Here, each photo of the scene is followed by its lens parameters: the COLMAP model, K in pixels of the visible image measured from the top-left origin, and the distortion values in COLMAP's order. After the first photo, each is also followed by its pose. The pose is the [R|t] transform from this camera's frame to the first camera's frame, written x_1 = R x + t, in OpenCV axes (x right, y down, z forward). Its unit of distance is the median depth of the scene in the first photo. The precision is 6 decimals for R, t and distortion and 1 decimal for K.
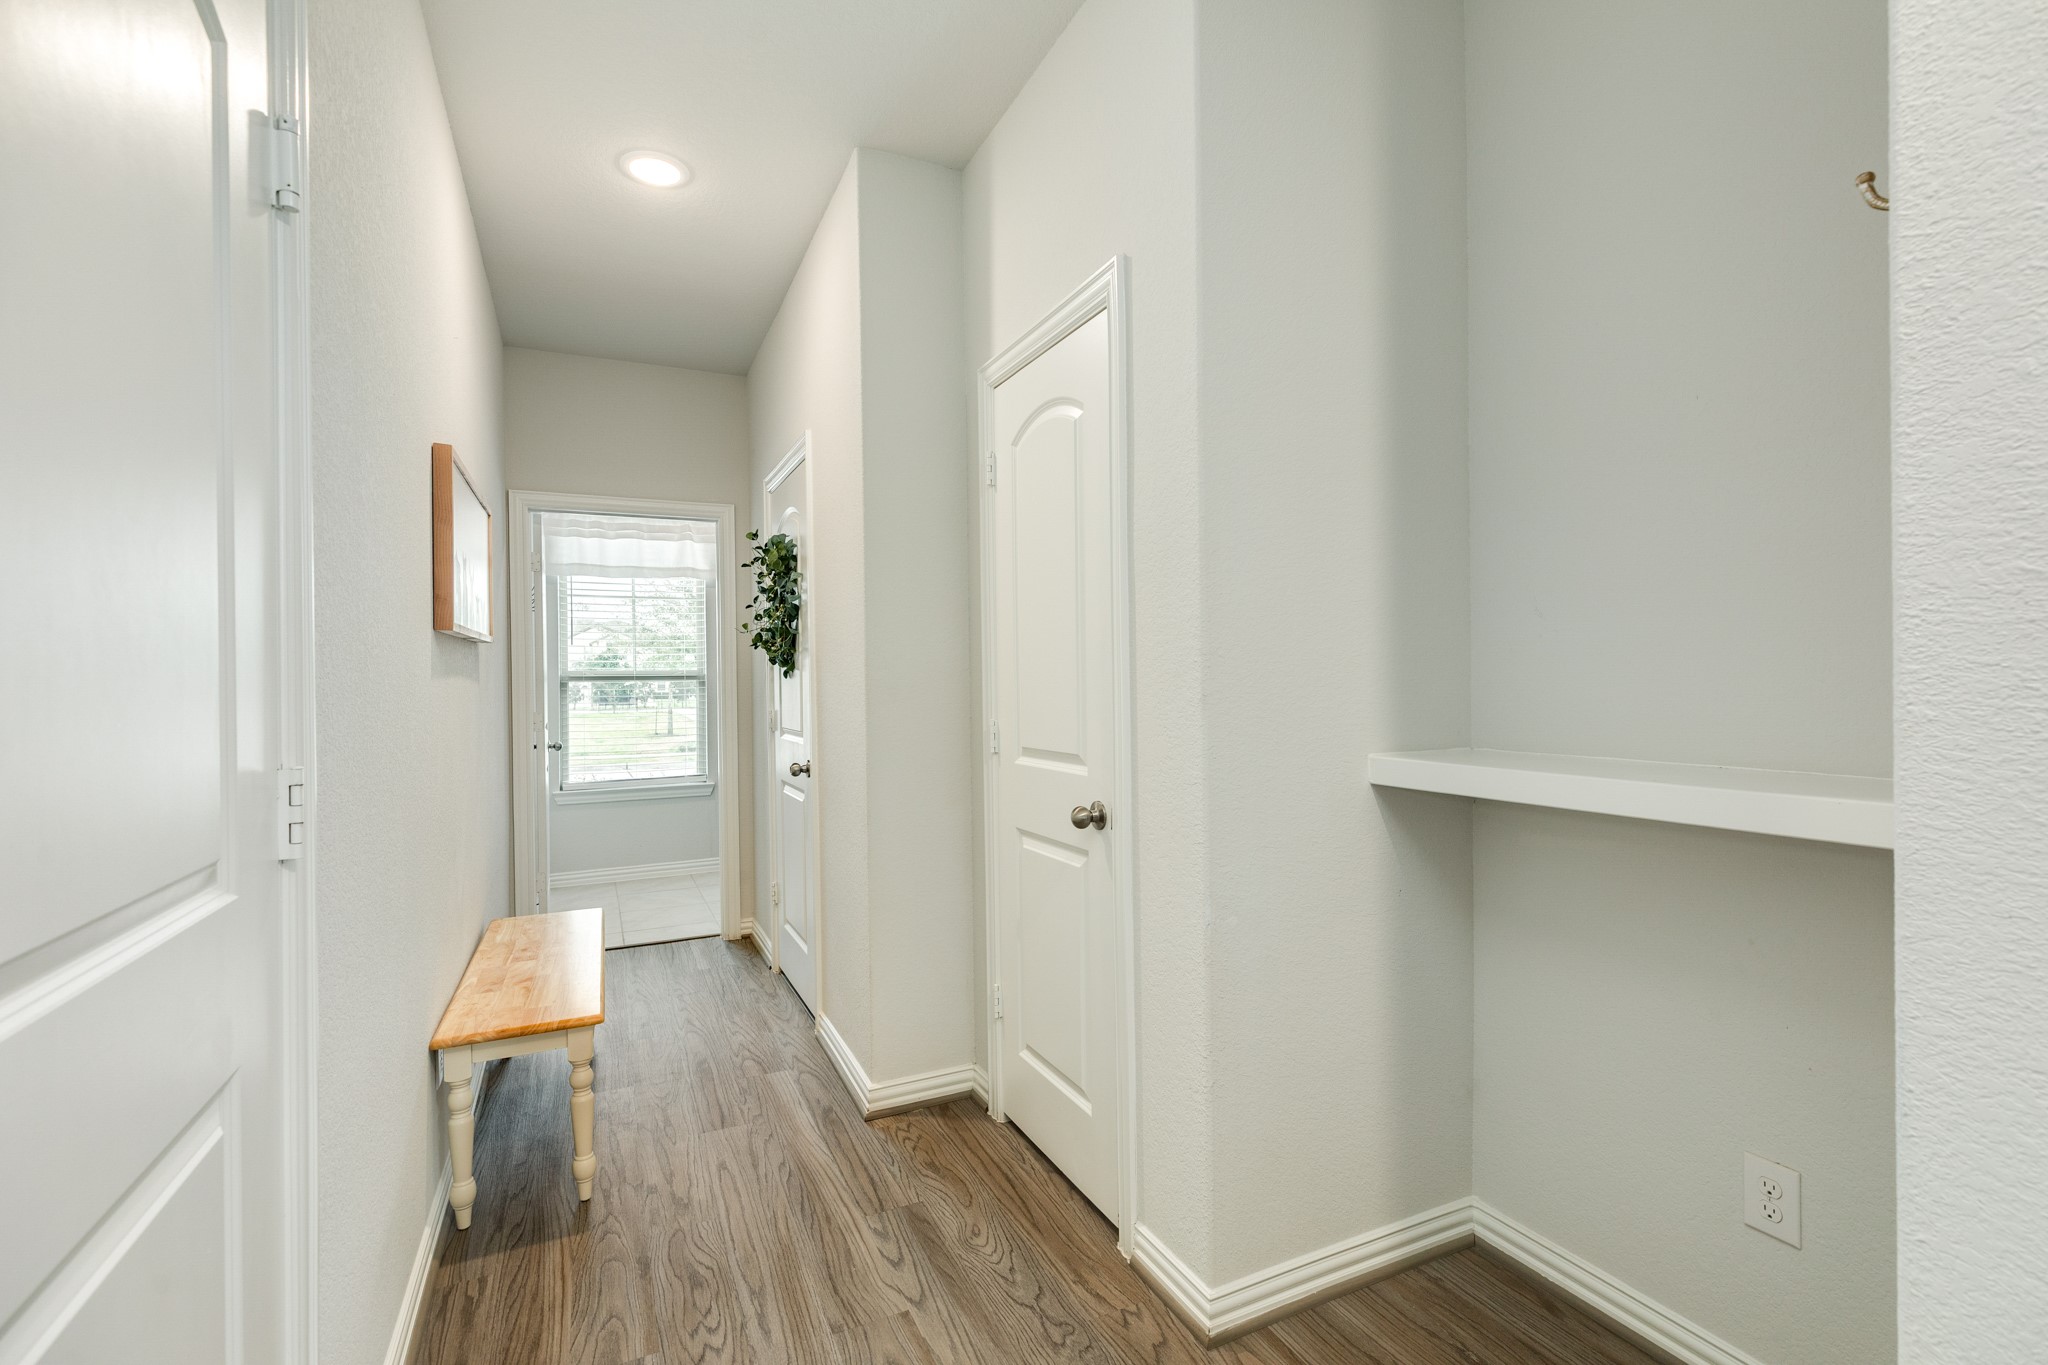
lens RADIAL K [[917.6, 0, 1034.1], [0, 917.6, 682.5], [0, 0, 1]] dist [-0.000592, -0.000289]
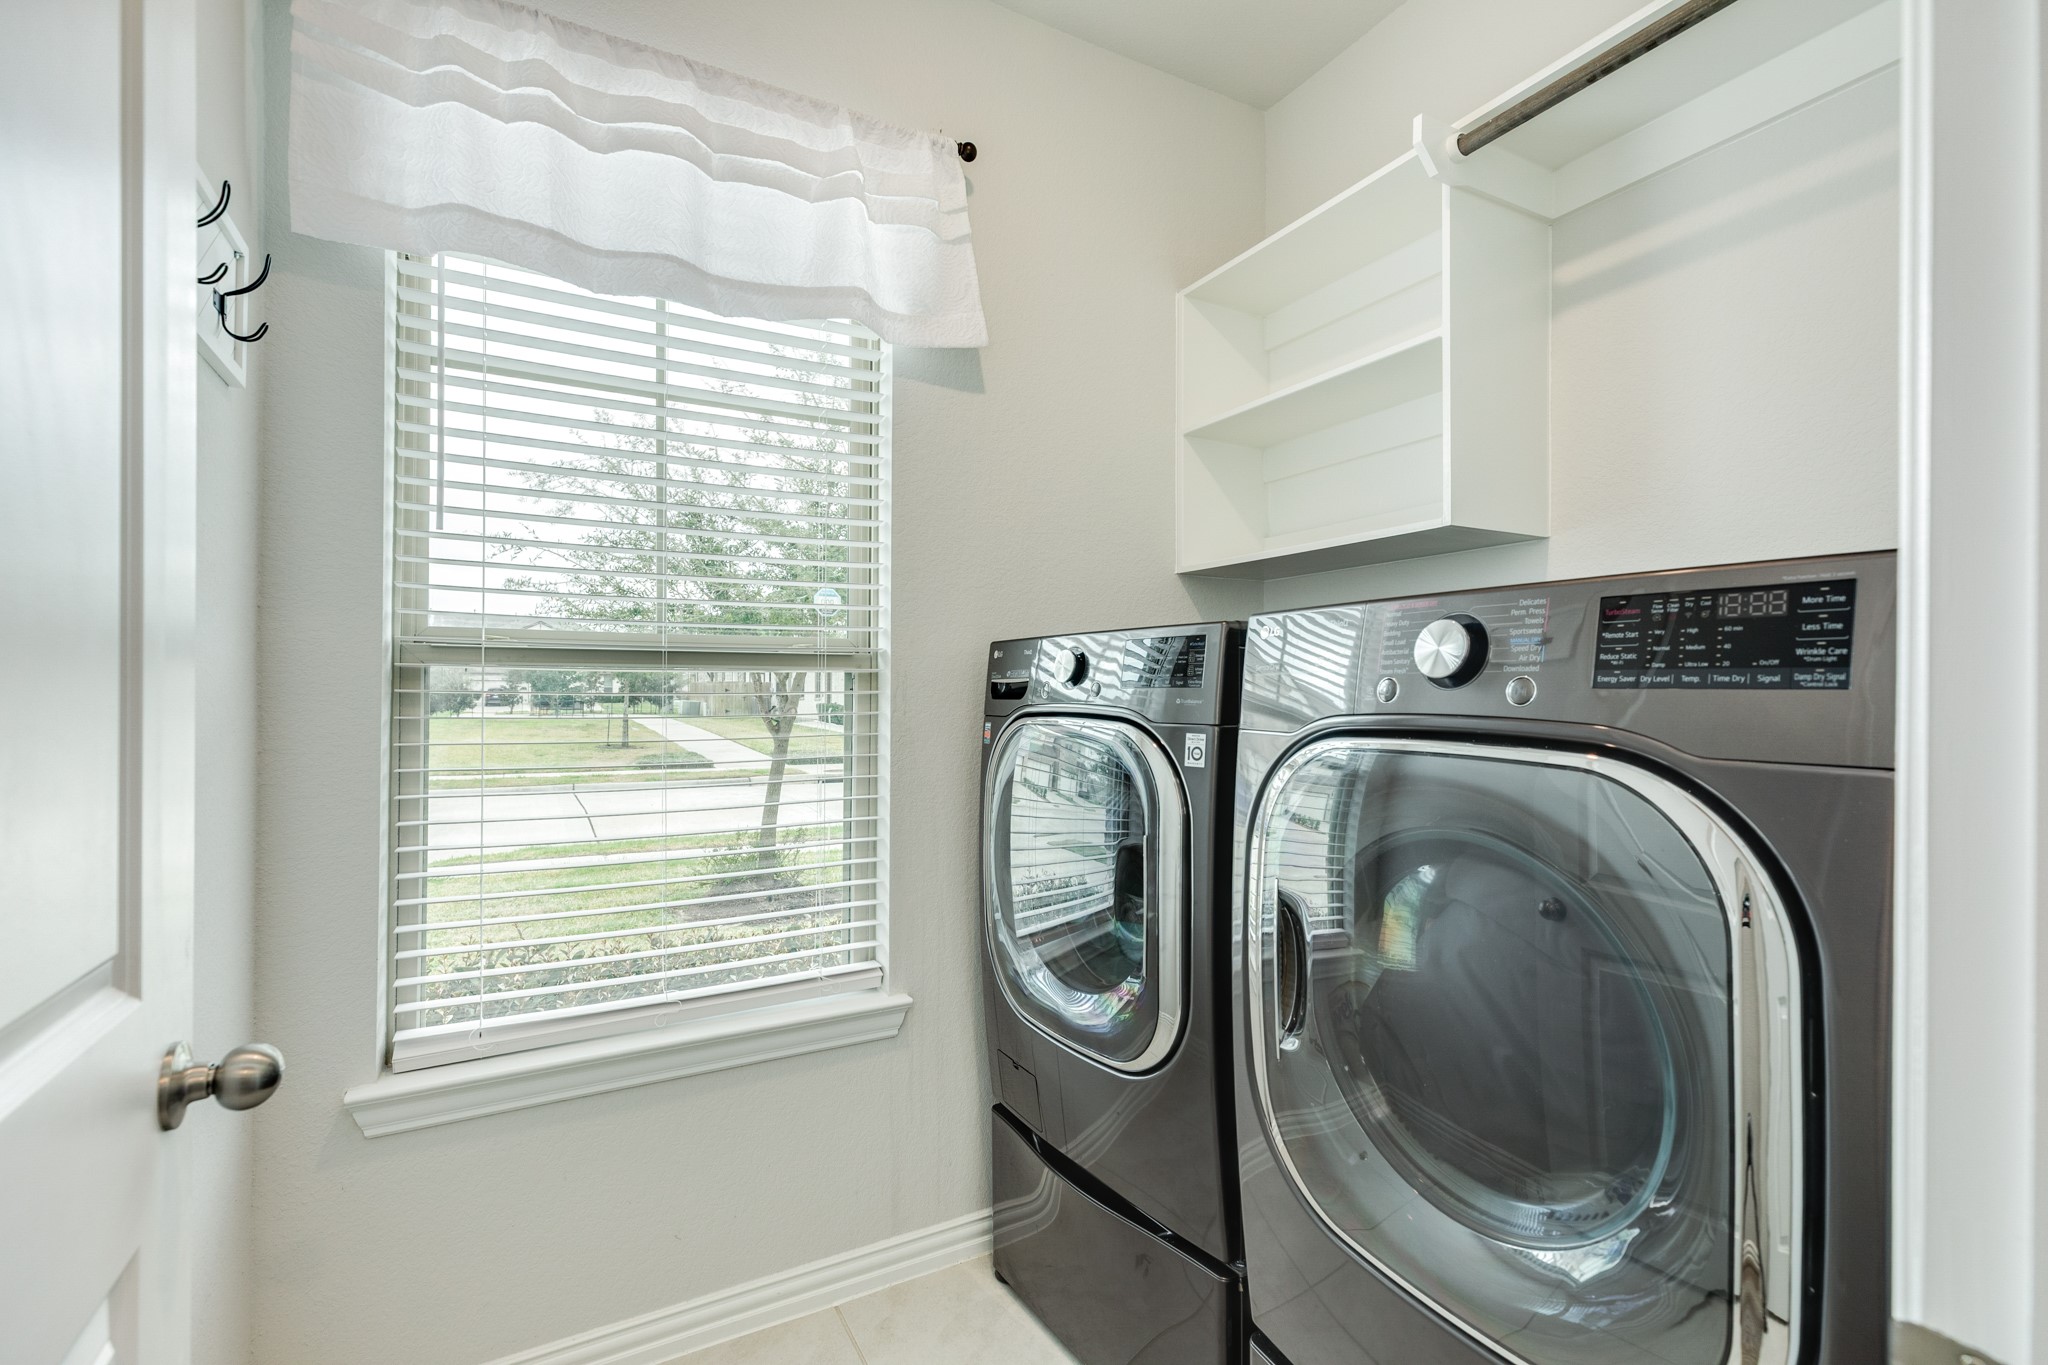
lens RADIAL K [[917.6, 0, 1016.7], [0, 917.6, 684.8], [0, 0, 1]] dist [-0.000592, -0.000289]
pose [[0.999280, 0.007543, 0.037189, -0.335261], [-0.007403, 0.999965, -0.003890, 0.004739], [-0.037217, 0.003612, 0.999301, 0.705092]]
